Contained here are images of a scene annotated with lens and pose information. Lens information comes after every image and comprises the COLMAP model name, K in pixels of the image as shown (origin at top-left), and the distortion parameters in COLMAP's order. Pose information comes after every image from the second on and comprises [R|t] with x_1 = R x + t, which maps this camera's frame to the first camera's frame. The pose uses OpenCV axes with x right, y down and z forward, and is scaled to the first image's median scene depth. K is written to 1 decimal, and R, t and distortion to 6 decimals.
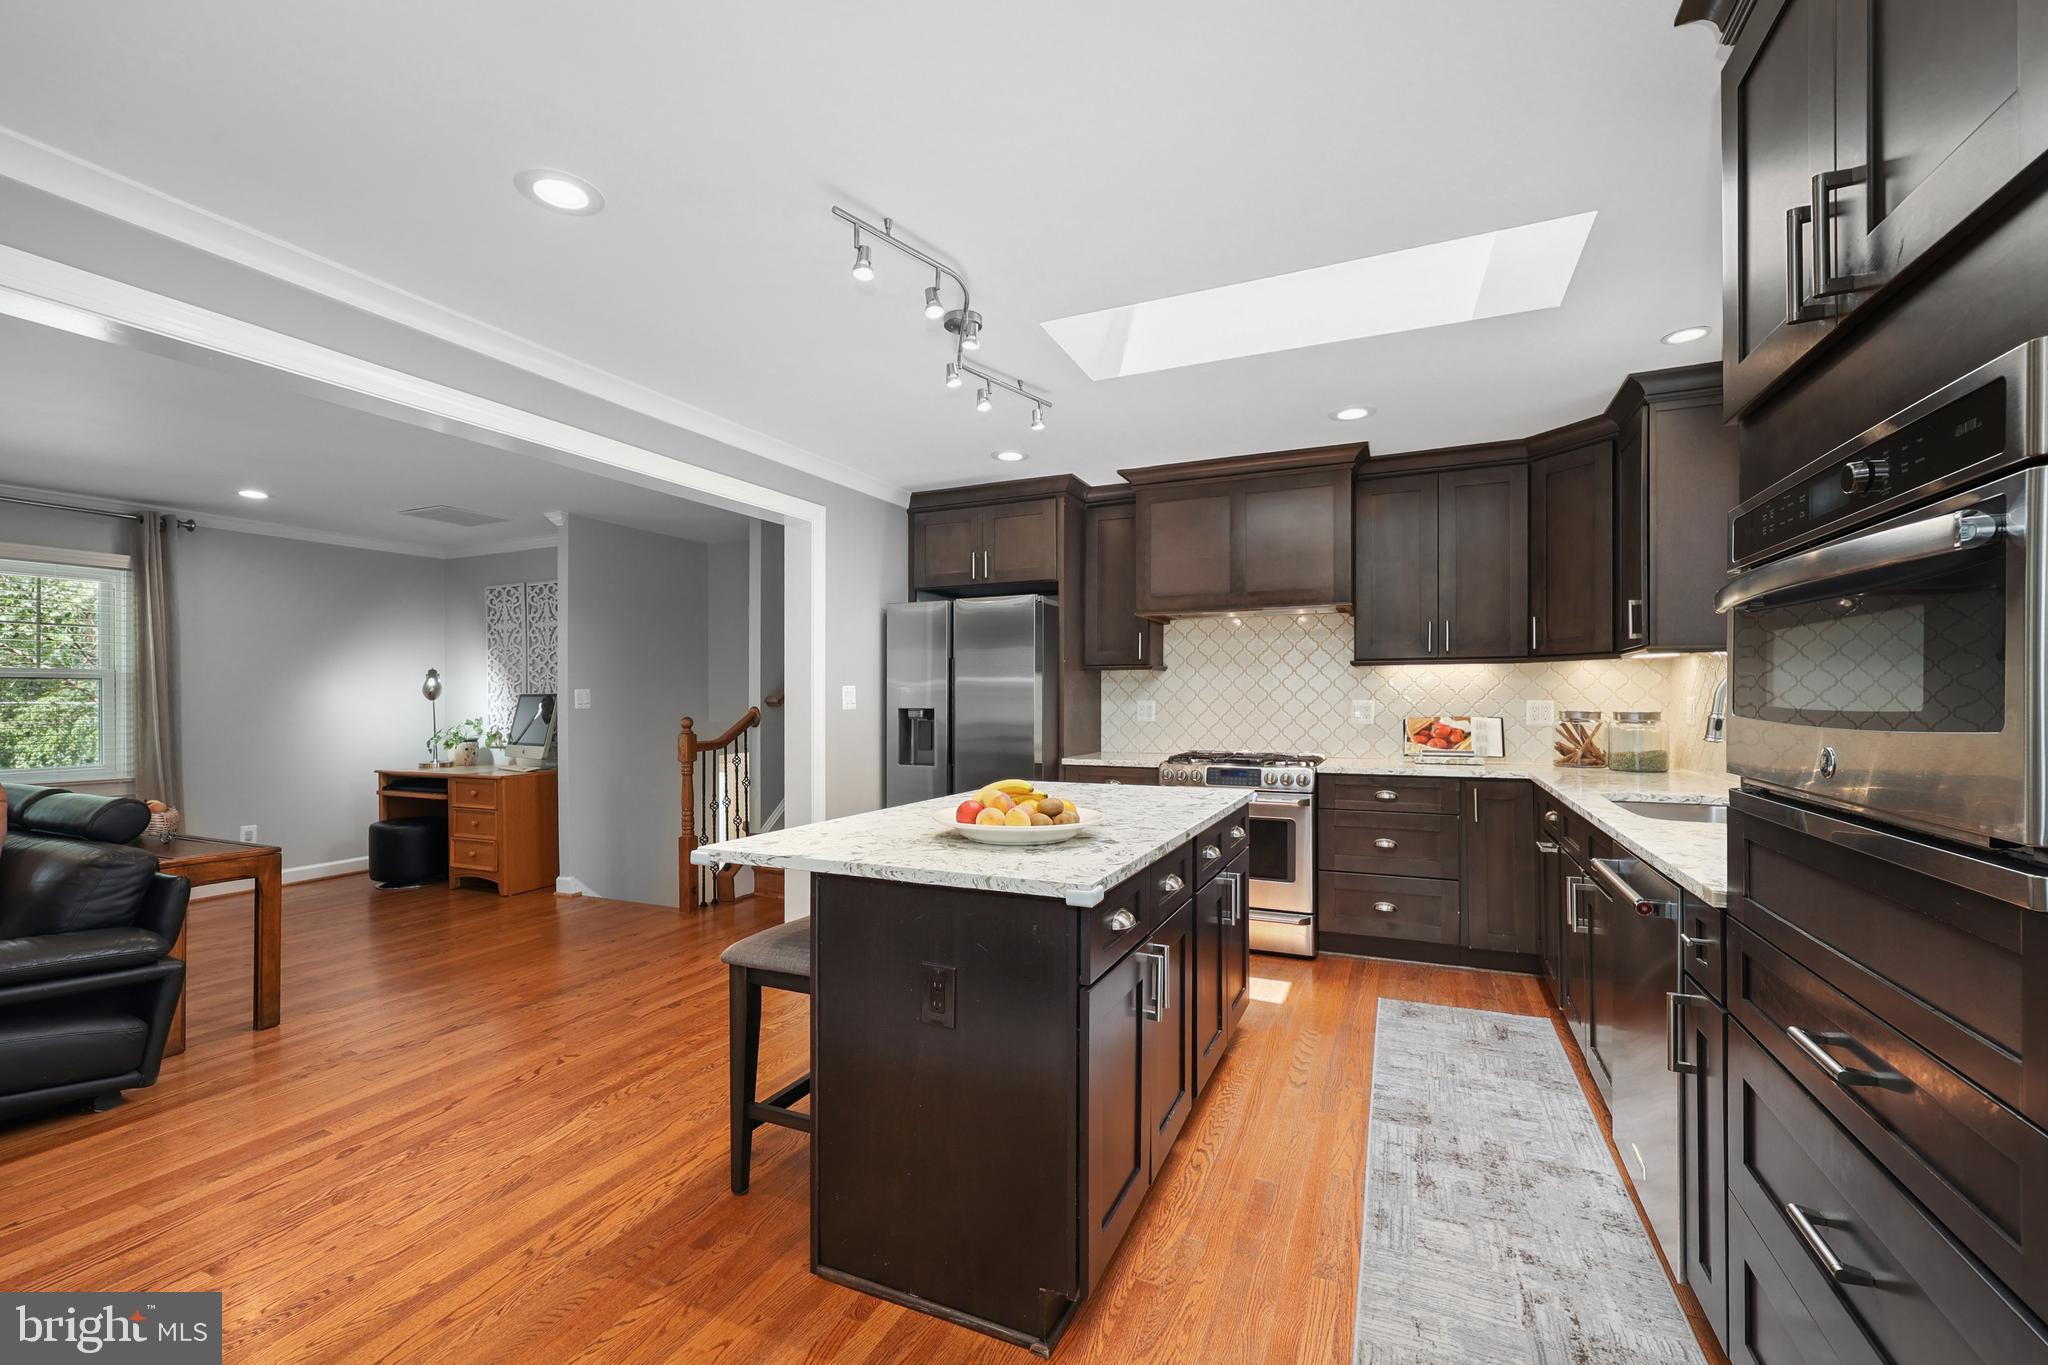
lens RADIAL K [[854.7, 0, 1027.6], [0, 854.7, 696.3], [0, 0, 1]] dist [0.000732, 0.000143]
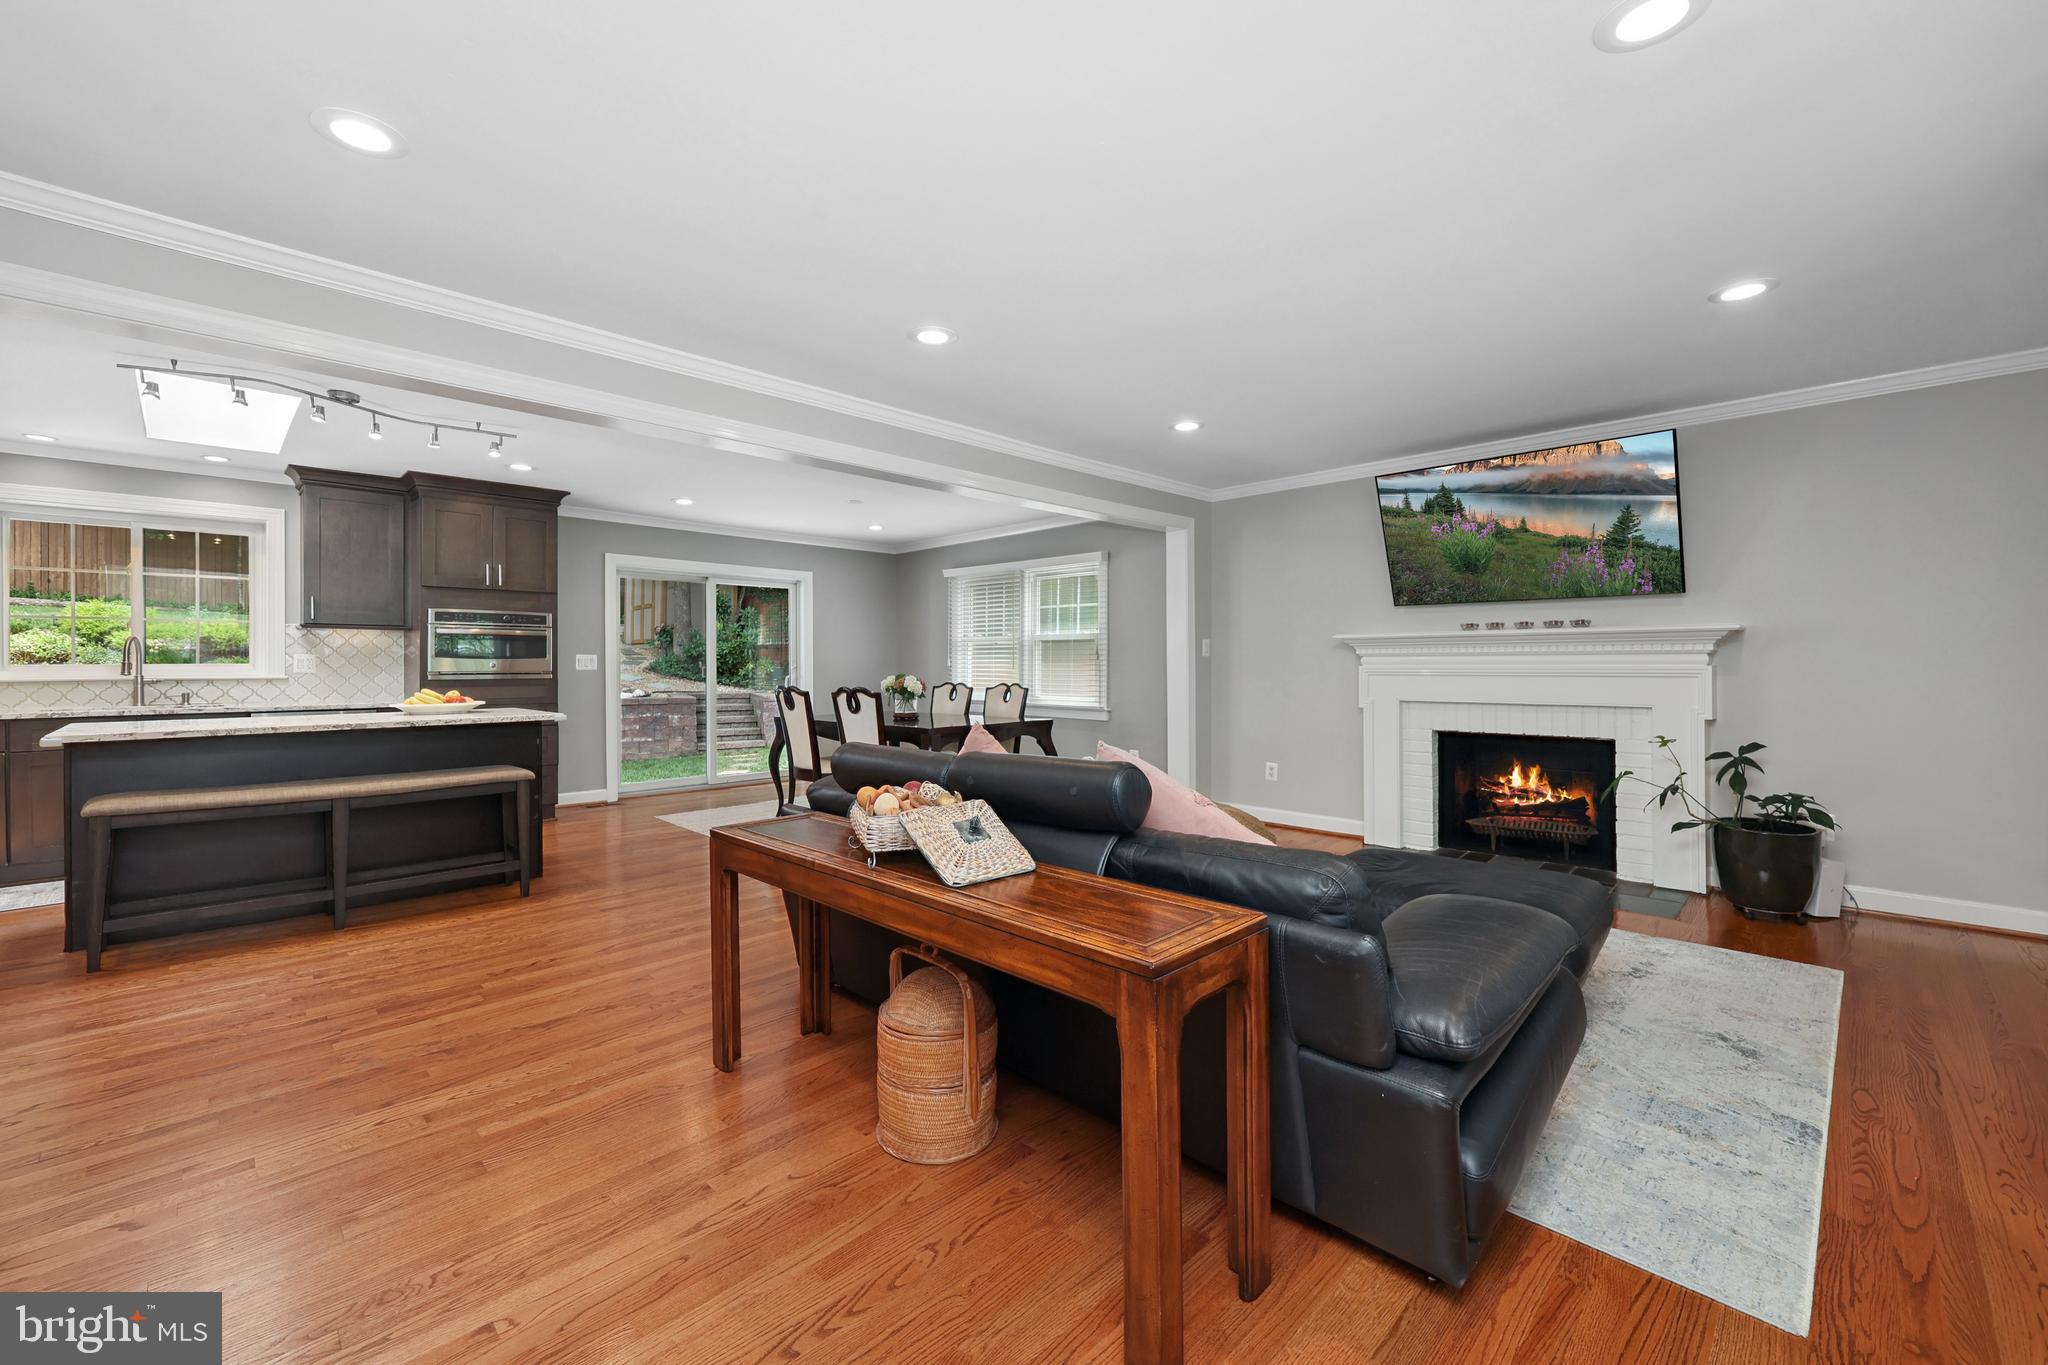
lens RADIAL K [[834.6, 0, 1026.2], [0, 834.6, 662.9], [0, 0, 1]] dist [0.001620, 0.000223]
pose [[-0.935822, 0.004954, 0.352439, -1.074456], [0.004695, 0.999988, -0.001588, 0.022817], [-0.352443, 0.000169, -0.935833, 1.225590]]
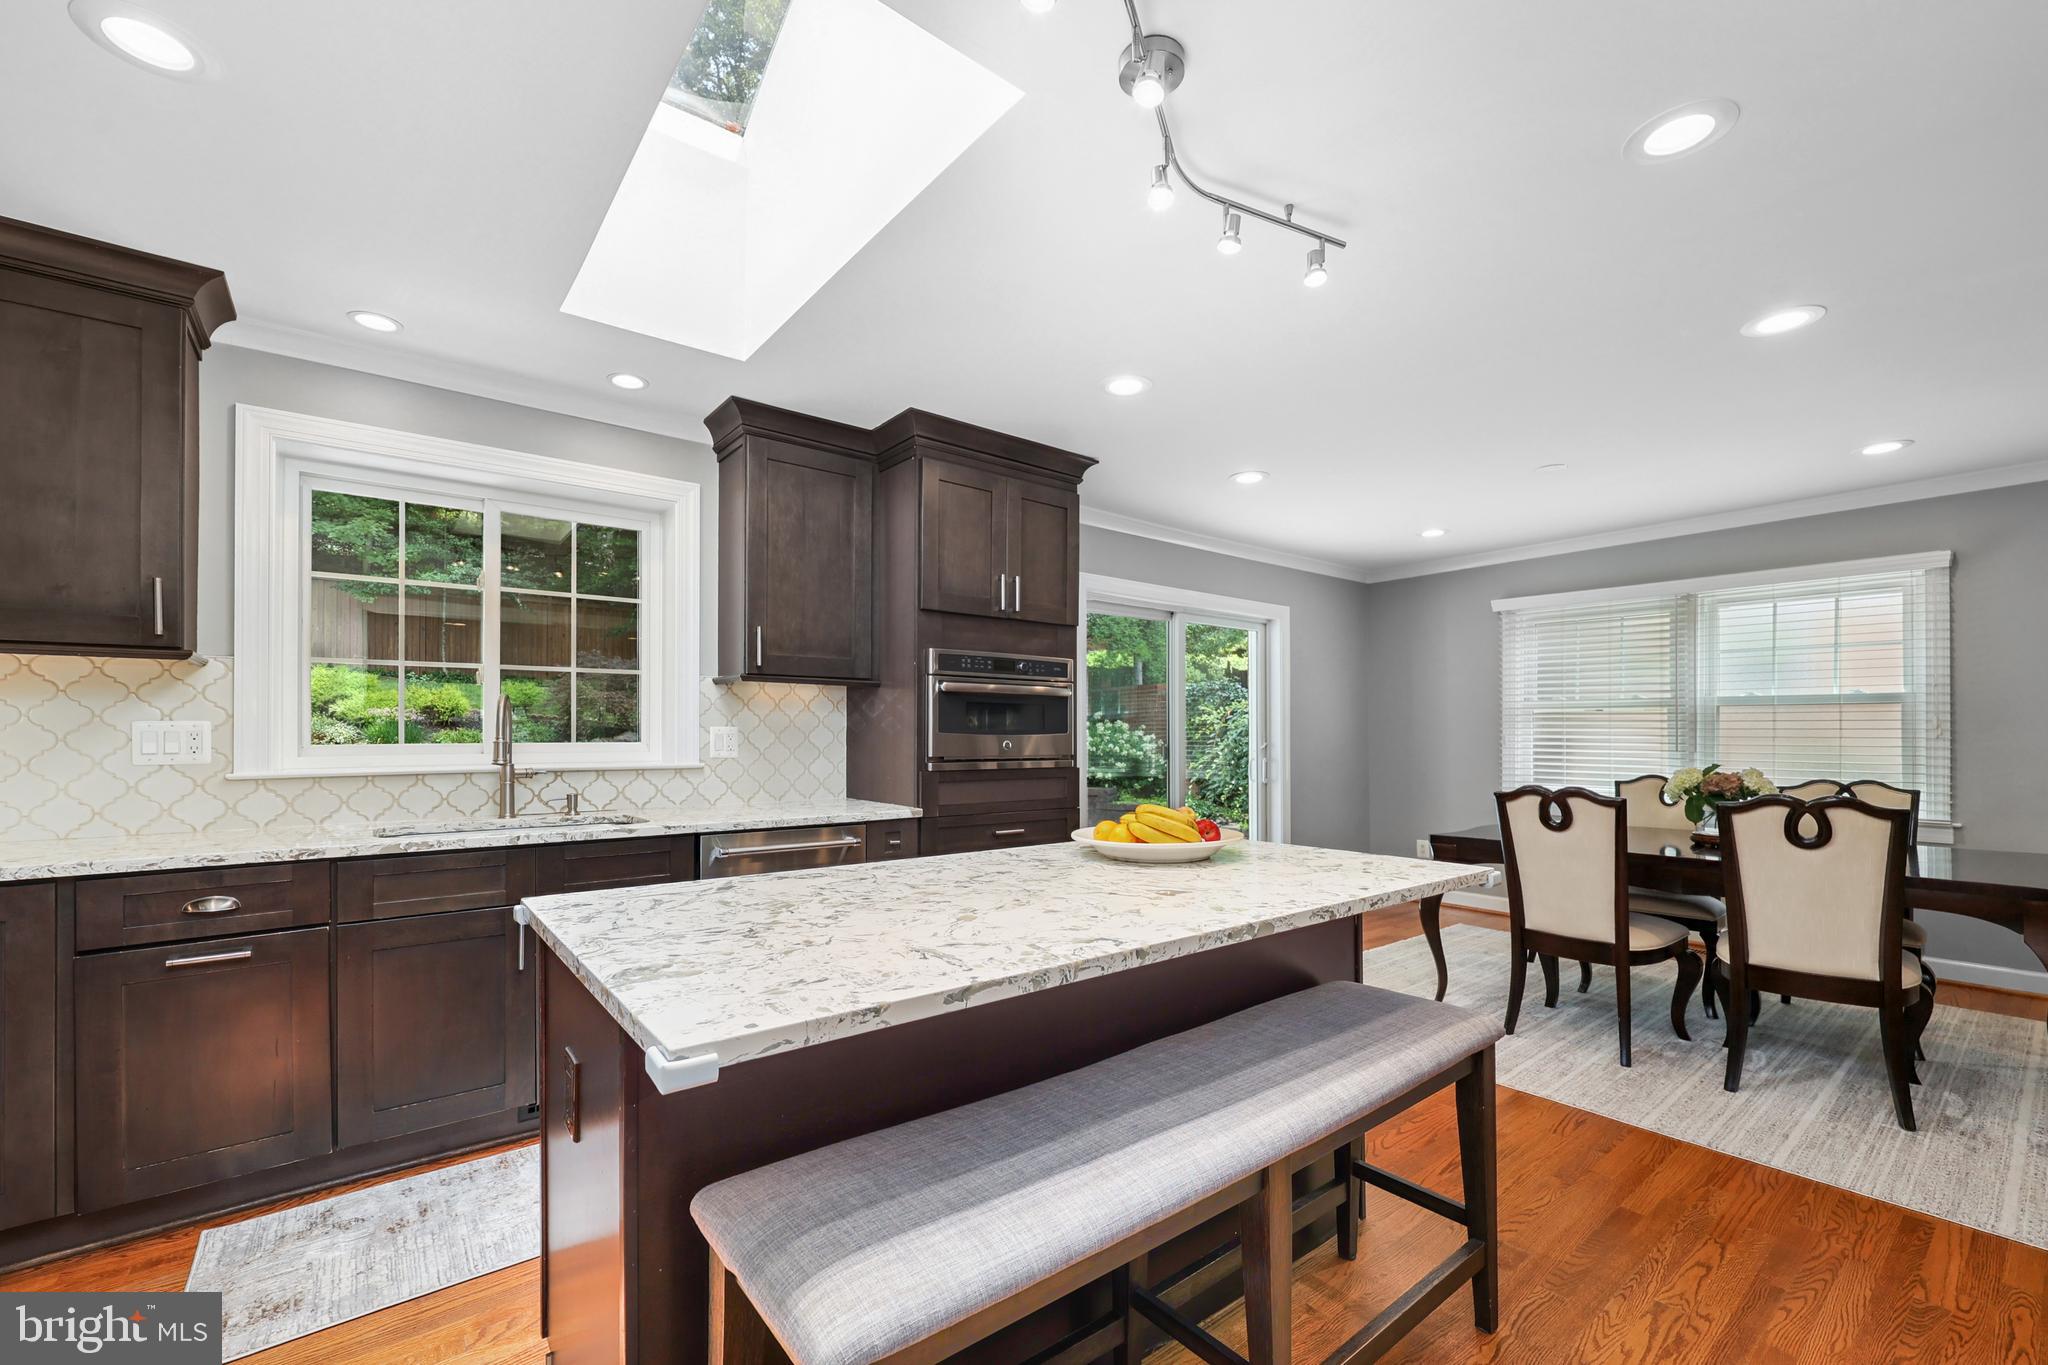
lens RADIAL K [[852.9, 0, 1027.2], [0, 852.9, 731.6], [0, 0, 1]] dist [0.001914, 0.000387]
pose [[-0.888200, 0.004606, 0.459434, -0.169373], [0.001643, 0.999975, -0.006848, 0.012571], [-0.459454, -0.005327, -0.888186, 0.978515]]
